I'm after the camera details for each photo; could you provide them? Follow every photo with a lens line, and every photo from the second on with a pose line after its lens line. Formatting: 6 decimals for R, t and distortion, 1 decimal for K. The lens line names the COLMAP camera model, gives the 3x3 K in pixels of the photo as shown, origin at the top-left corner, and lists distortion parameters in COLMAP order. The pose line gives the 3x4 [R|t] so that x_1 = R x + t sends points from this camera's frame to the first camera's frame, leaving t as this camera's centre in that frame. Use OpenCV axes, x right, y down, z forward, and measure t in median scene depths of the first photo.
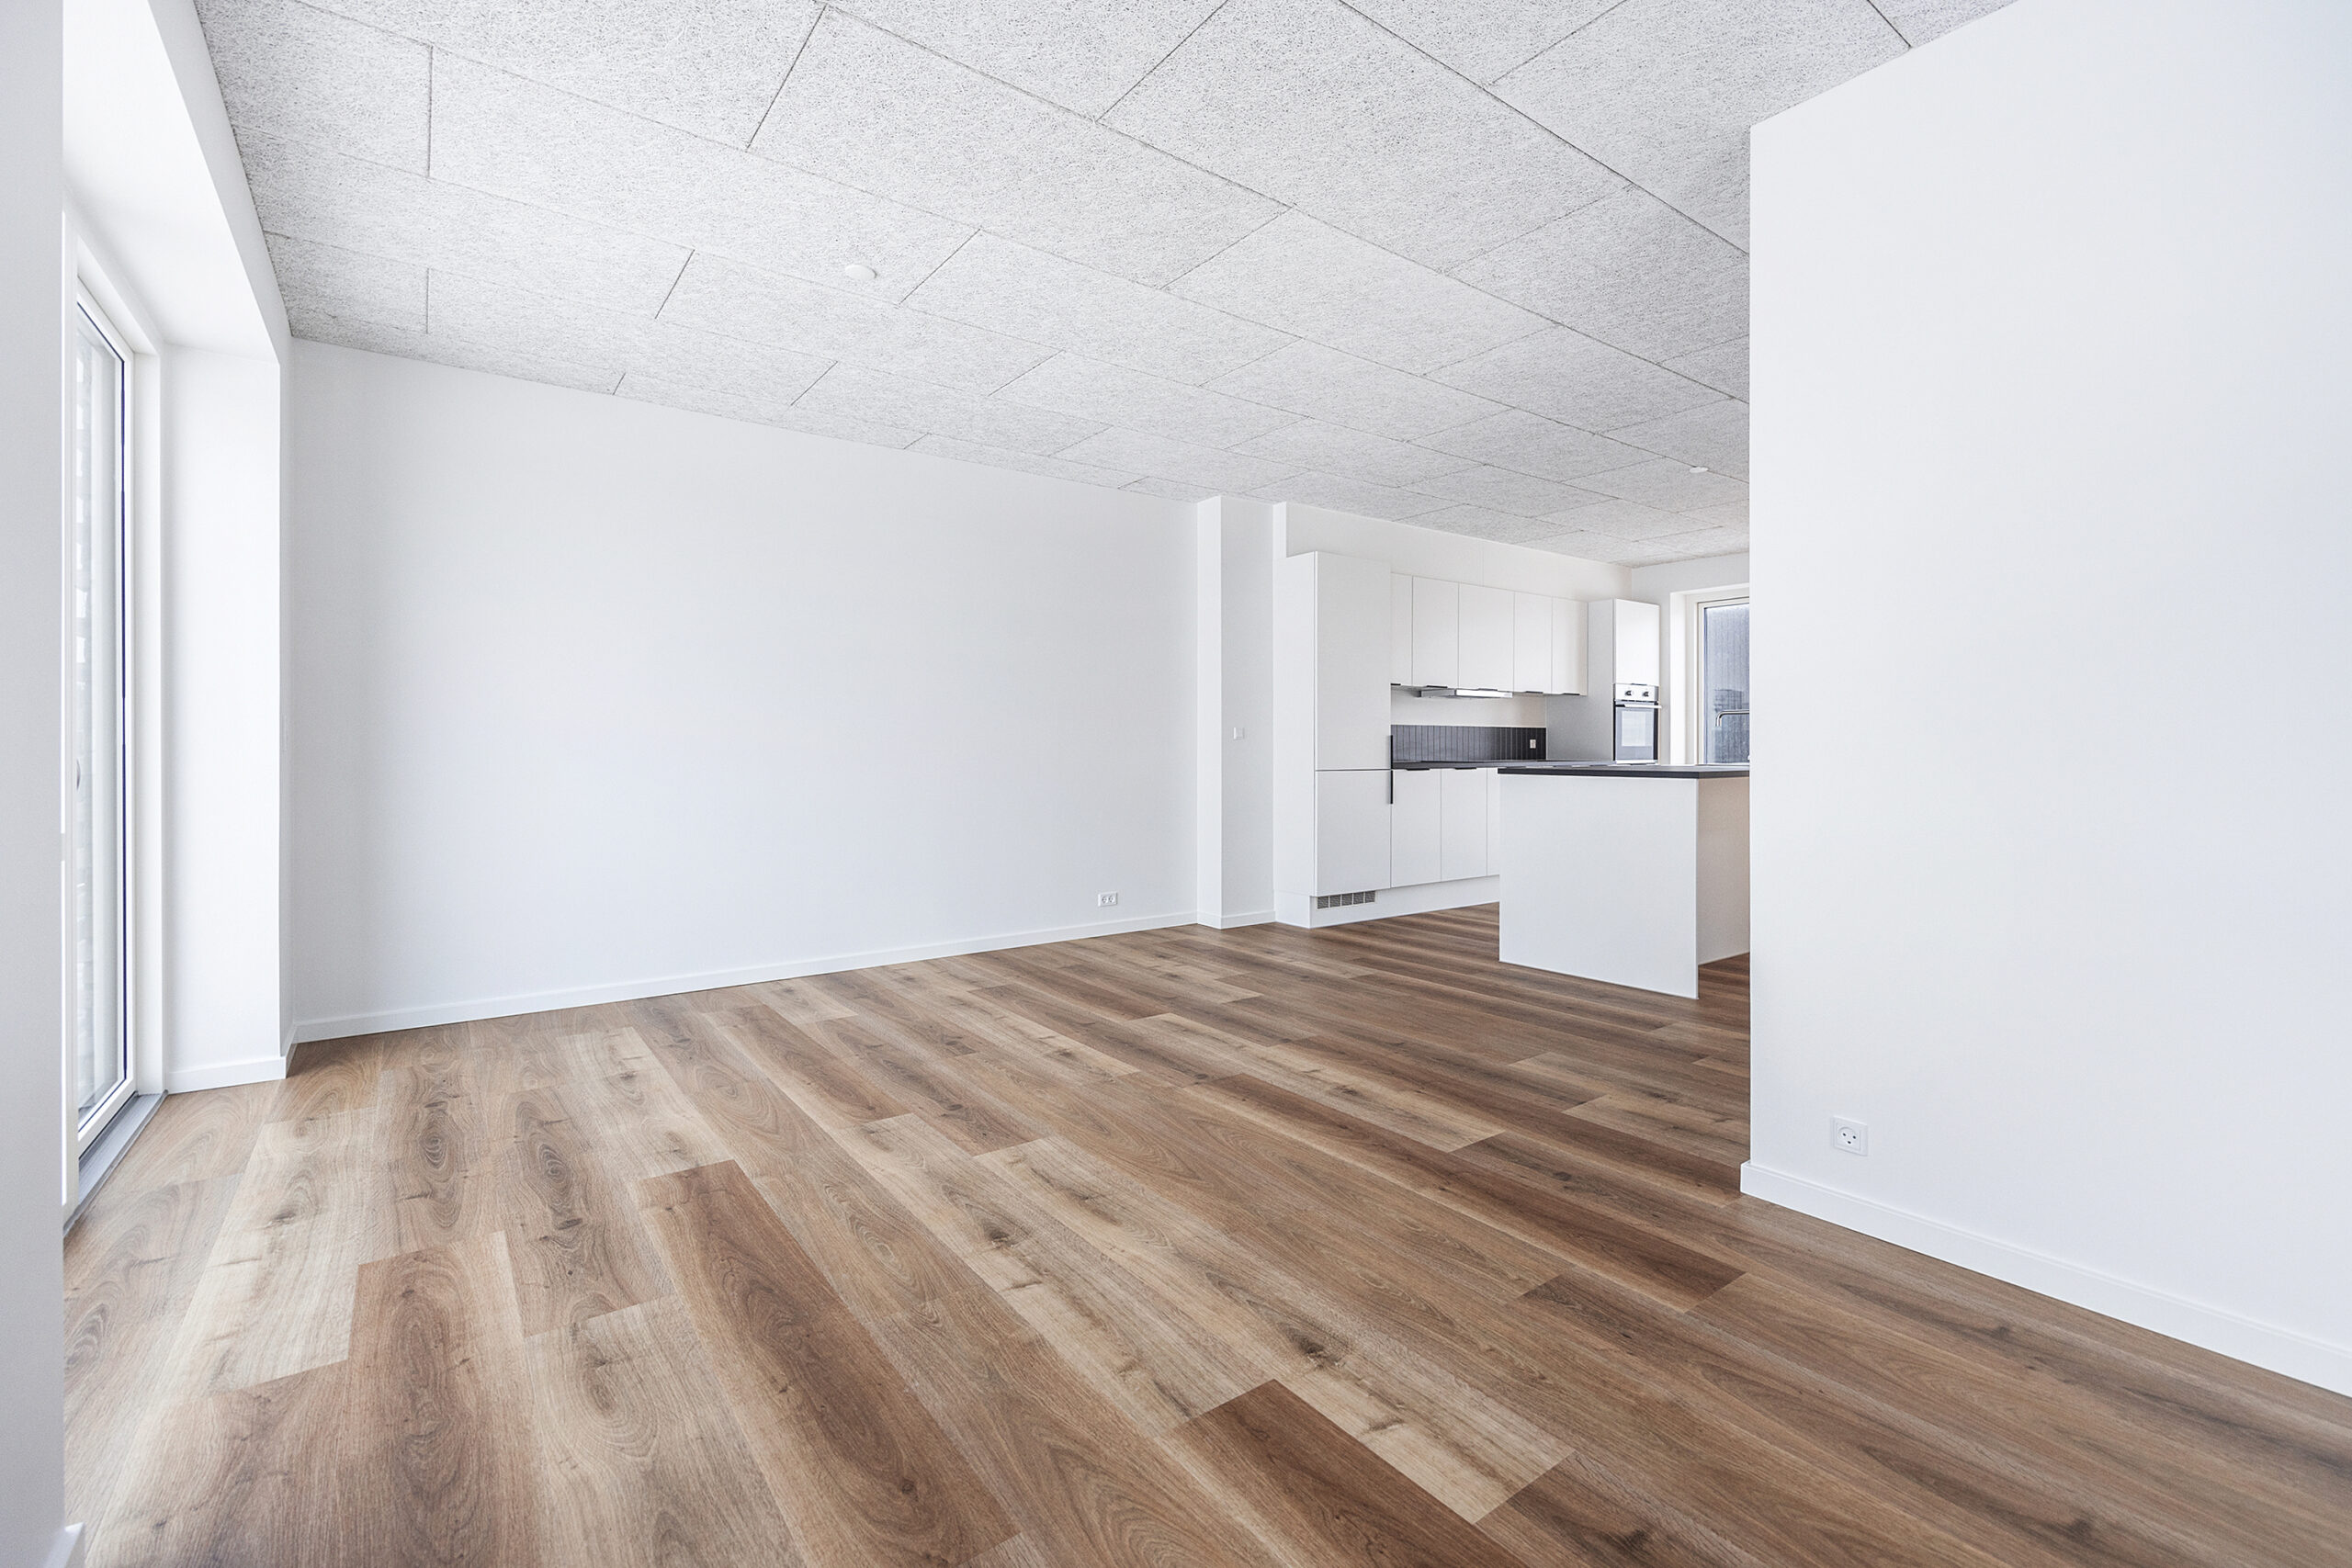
lens RADIAL K [[1114.8, 0, 1124.9], [0, 1114.8, 788.8], [0, 0, 1]] dist [0.026756, -0.000065]
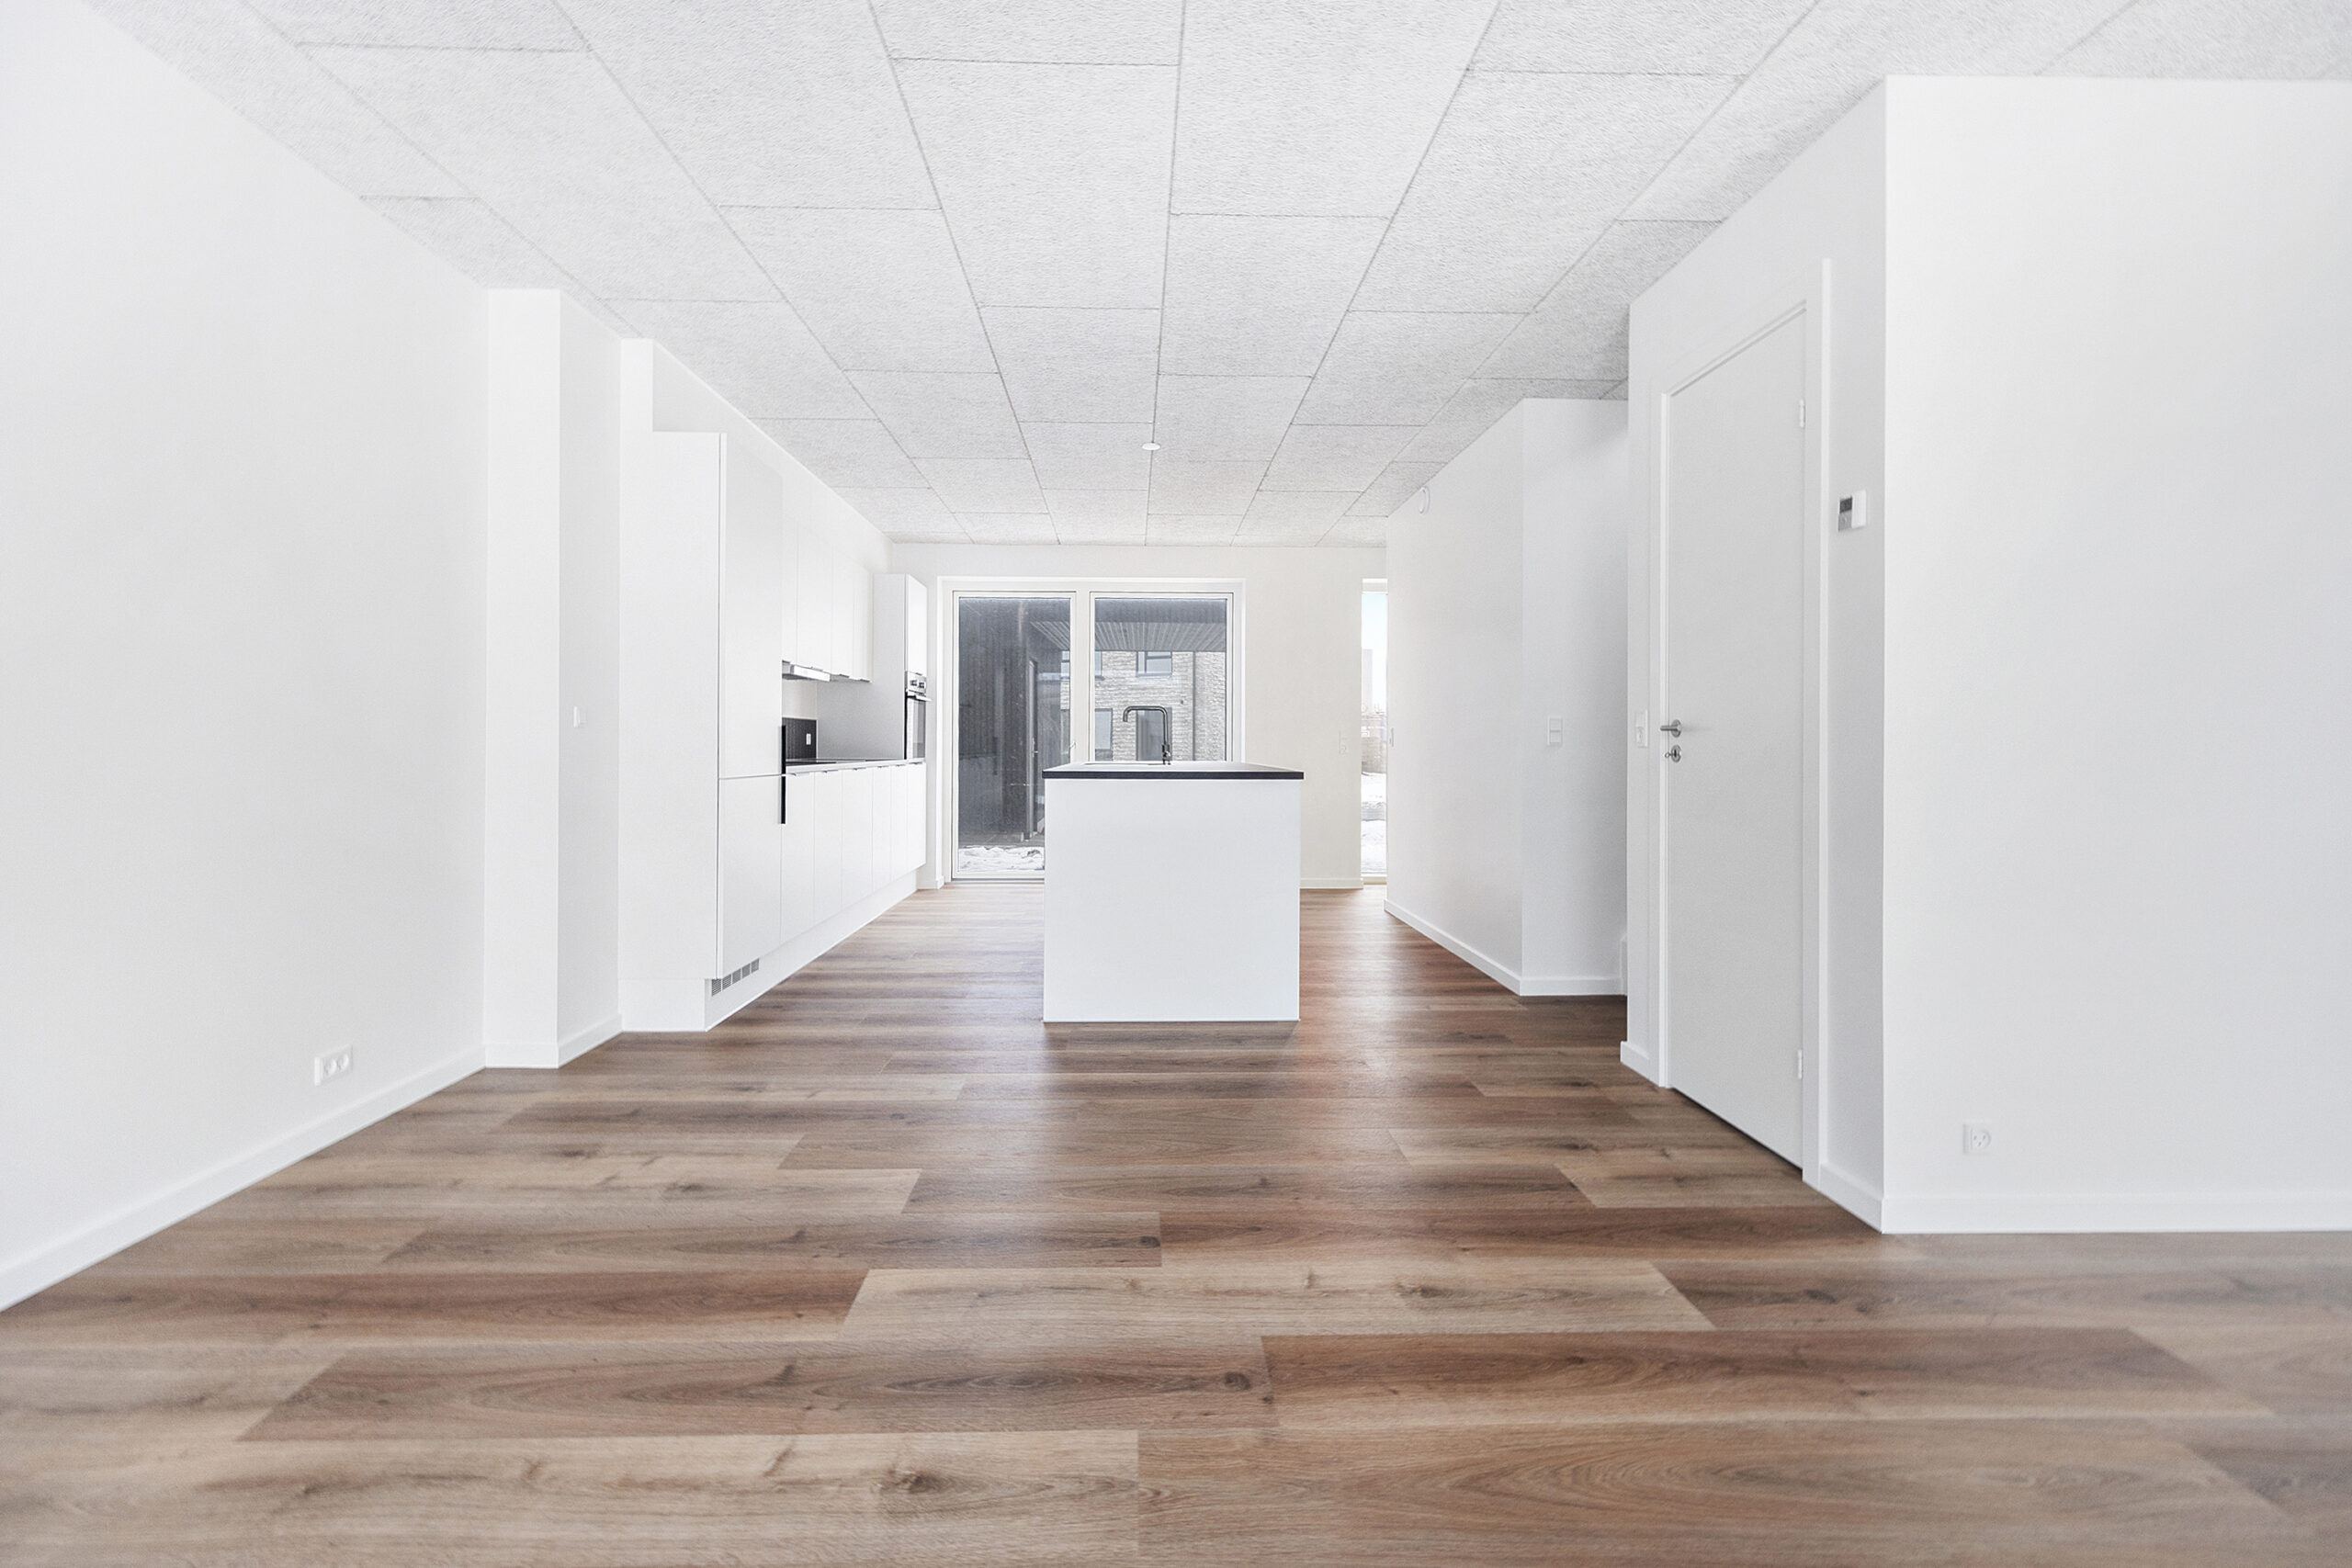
lens RADIAL K [[1105.1, 0, 1186.8], [0, 1105.1, 742.1], [0, 0, 1]] dist [0.004962, 0.000339]
pose [[0.511492, 0.007974, 0.859251, -0.384754], [0.026505, 0.999335, -0.025051, -0.022511], [-0.858879, 0.035588, 0.510941, 0.760276]]
